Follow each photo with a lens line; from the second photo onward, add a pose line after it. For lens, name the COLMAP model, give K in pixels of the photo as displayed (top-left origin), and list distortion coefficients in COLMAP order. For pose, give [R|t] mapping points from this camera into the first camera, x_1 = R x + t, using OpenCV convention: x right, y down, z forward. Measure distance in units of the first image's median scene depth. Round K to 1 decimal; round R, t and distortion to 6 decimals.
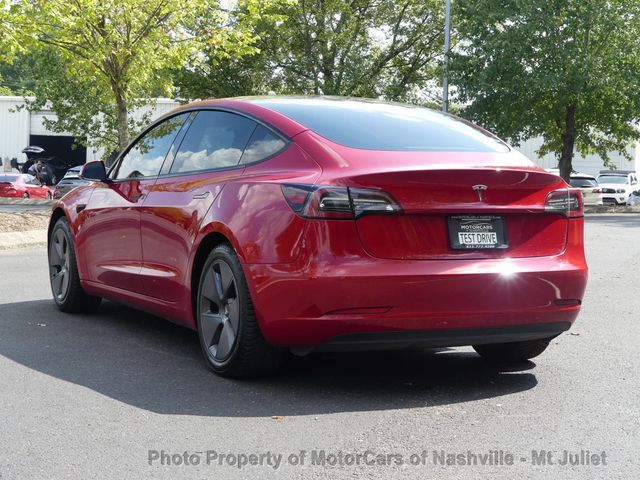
lens RADIAL K [[1296.4, 0, 321.8], [0, 1296.4, 238.3], [0, 0, 1]] dist [-0.073121, 0.000000]
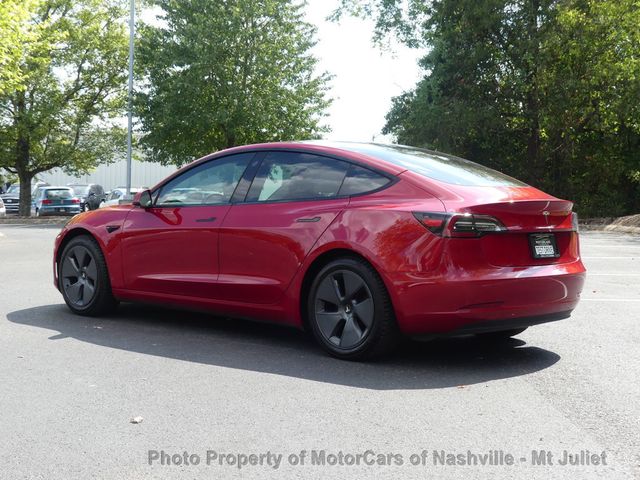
lens RADIAL K [[1063.1, 0, 317.0], [0, 1063.1, 241.6], [0, 0, 1]] dist [-0.016078, 0.000000]
pose [[0.940026, -0.016581, 0.340699, -0.466080], [0.016211, 0.999861, 0.003932, -0.016477], [-0.340717, 0.001827, 0.940164, 0.014901]]
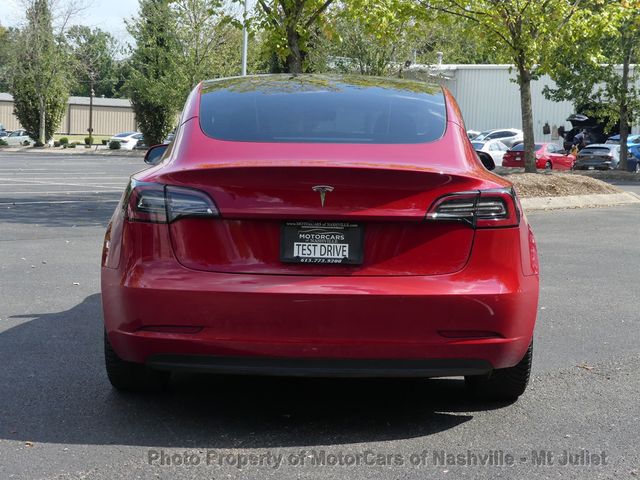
lens RADIAL K [[1296.4, 0, 319.4], [0, 1296.4, 239.3], [0, 0, 1]] dist [-0.073121, 0.000000]
pose [[0.893820, 0.038432, -0.446776, 0.459769], [-0.026359, 0.999101, 0.033210, -0.032389], [0.447650, -0.017907, 0.894029, 0.246705]]
